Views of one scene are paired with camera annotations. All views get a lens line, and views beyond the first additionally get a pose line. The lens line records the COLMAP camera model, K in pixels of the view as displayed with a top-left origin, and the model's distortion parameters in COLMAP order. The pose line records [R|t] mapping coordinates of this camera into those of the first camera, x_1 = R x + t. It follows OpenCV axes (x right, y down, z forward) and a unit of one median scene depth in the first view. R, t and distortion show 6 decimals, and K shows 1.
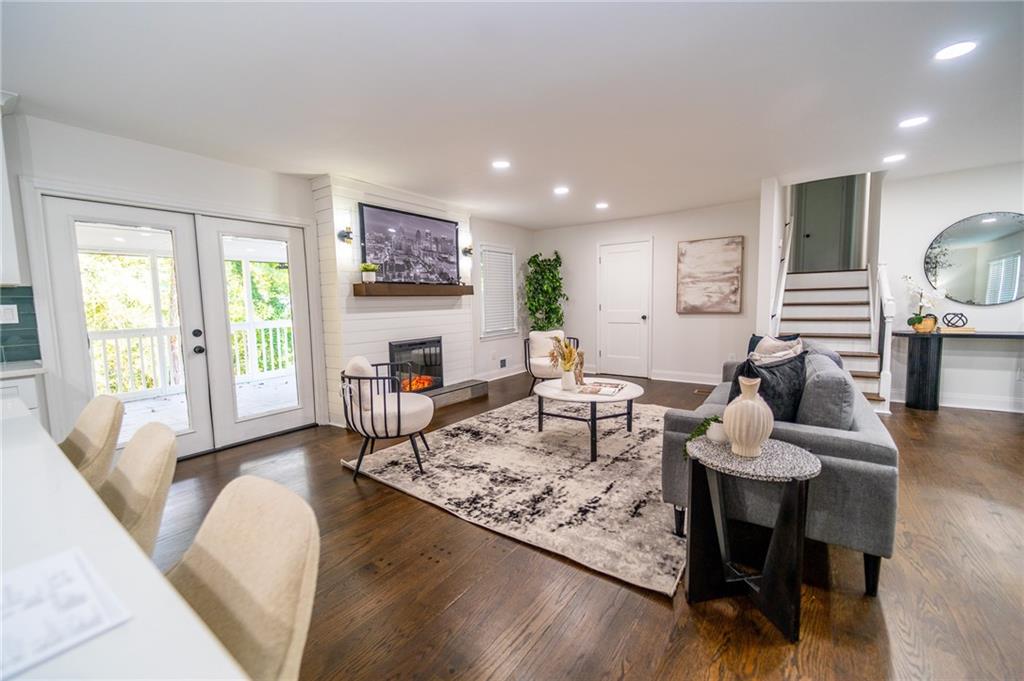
lens RADIAL K [[413.1, 0, 511.1], [0, 413.1, 337.6], [0, 0, 1]] dist [0.001340, -0.000454]
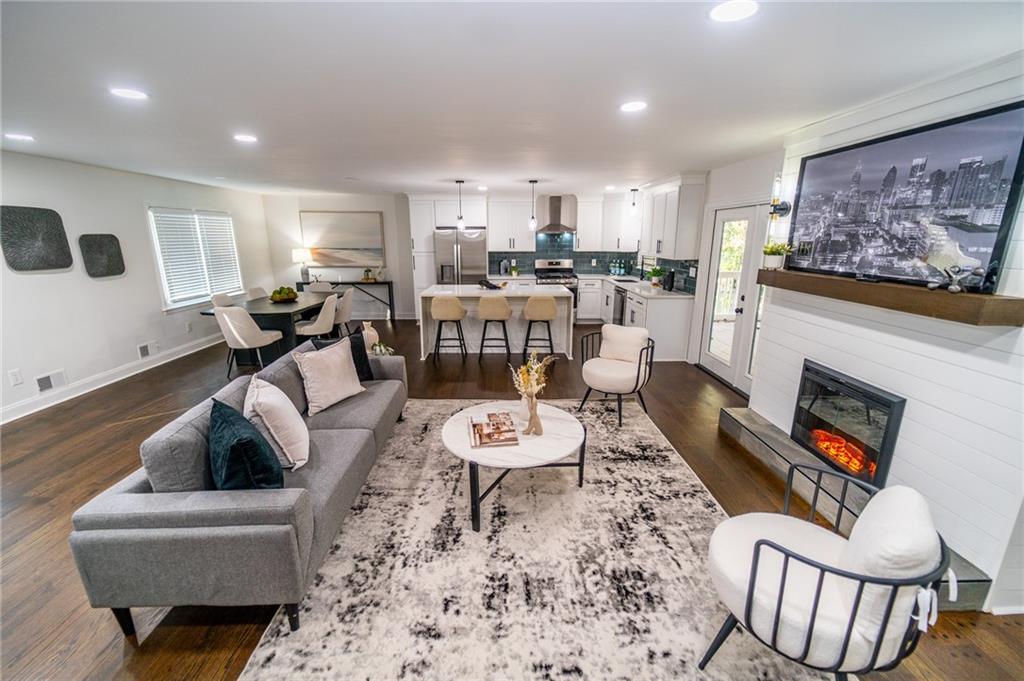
lens RADIAL K [[409.8, 0, 510.9], [0, 409.8, 339.3], [0, 0, 1]] dist [0.002133, -0.002034]
pose [[-0.796484, 0.170968, -0.579985, 0.464704], [-0.033712, 0.945145, 0.324907, -0.216444], [0.603719, 0.278336, -0.747029, 1.179180]]
